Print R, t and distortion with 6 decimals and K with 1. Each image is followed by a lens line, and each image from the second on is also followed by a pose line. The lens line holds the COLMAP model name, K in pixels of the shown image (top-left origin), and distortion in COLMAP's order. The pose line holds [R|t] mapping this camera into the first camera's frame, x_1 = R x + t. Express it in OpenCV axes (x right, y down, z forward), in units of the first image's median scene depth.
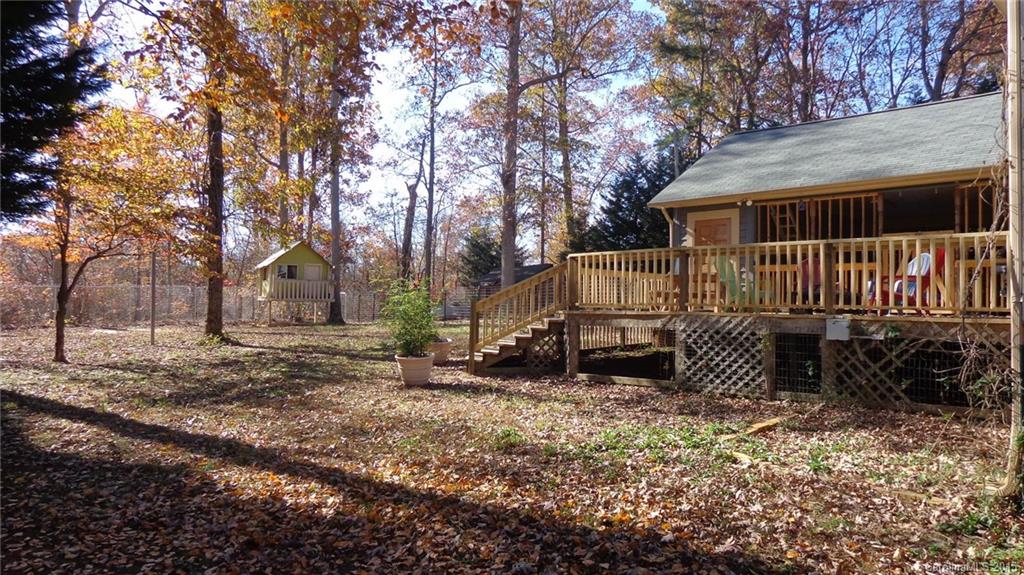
lens RADIAL K [[720.8, 0, 512.2], [0, 720.8, 288.5], [0, 0, 1]] dist [0.006627, 0.000035]
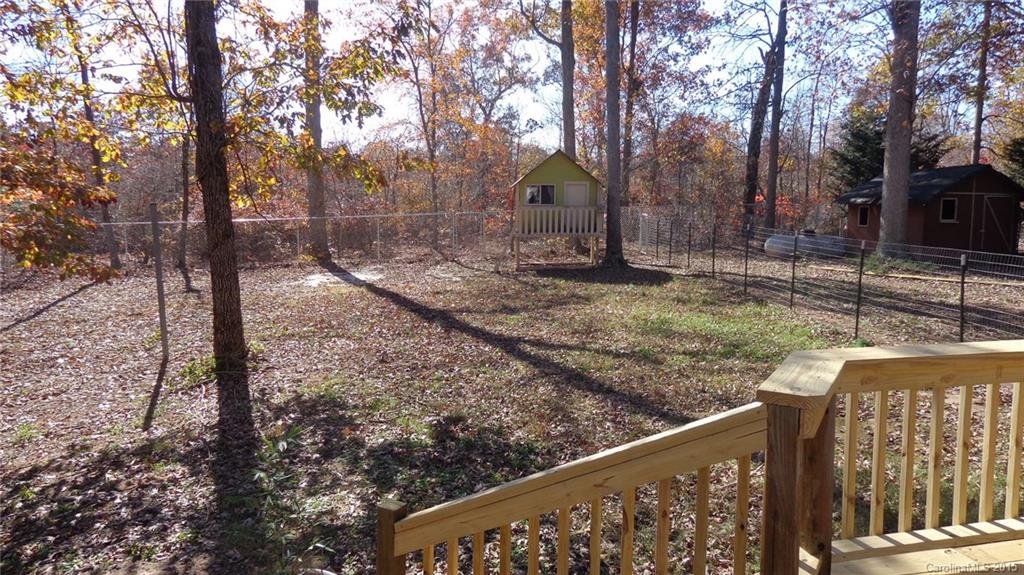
lens RADIAL K [[720.8, 0, 509.1], [0, 720.8, 284.3], [0, 0, 1]] dist [0.006627, 0.000035]
pose [[0.860808, 0.047893, -0.506672, 0.017311], [0.026734, 0.989933, 0.138992, -0.026406], [0.508228, -0.133190, 0.850861, 0.281497]]
